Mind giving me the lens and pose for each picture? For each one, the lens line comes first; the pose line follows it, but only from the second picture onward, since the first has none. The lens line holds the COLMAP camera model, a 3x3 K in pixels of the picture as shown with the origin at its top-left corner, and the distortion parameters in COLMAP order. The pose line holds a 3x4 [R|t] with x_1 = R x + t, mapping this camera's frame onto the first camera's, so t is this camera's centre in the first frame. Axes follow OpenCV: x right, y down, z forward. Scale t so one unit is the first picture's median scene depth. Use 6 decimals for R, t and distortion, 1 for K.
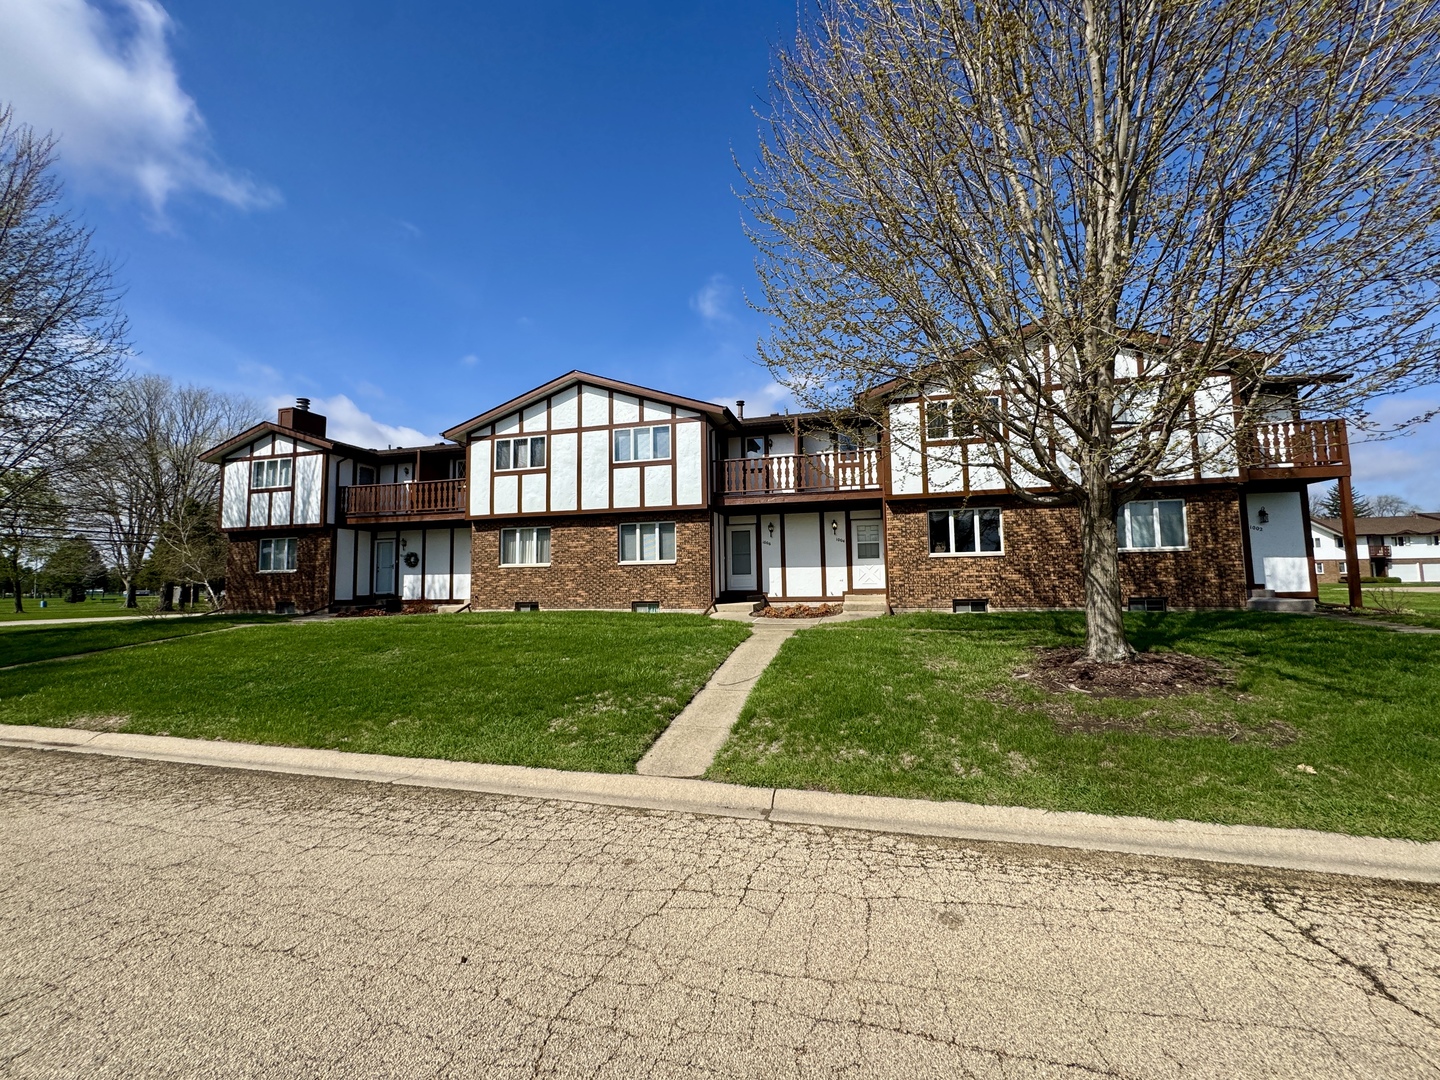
lens RADIAL K [[579.1, 0, 720.0], [0, 579.1, 538.7], [0, 0, 1]] dist [-0.000460, -0.000313]
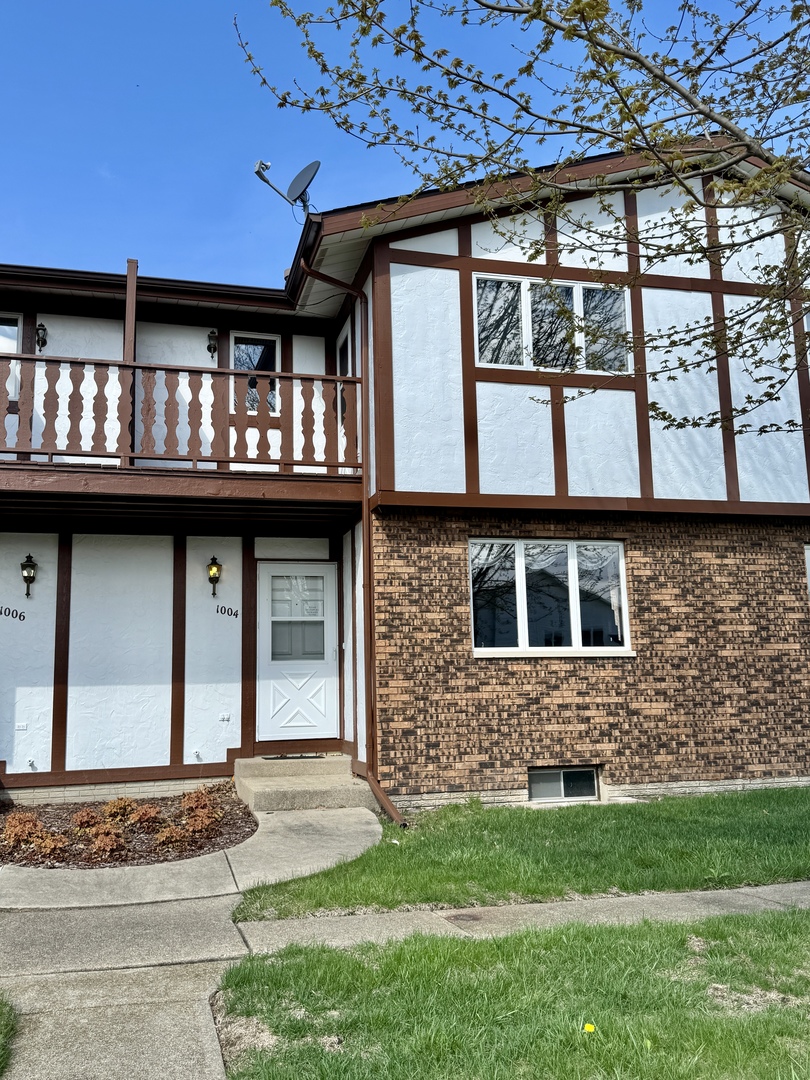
lens RADIAL K [[1000.2, 0, 401.7], [0, 1000.2, 538.5], [0, 0, 1]] dist [0.081822, 0.000000]
pose [[0.870824, 0.071941, 0.486303, -0.016058], [-0.027251, 0.994777, -0.098363, 0.019307], [-0.490840, 0.072404, 0.868236, 0.425023]]
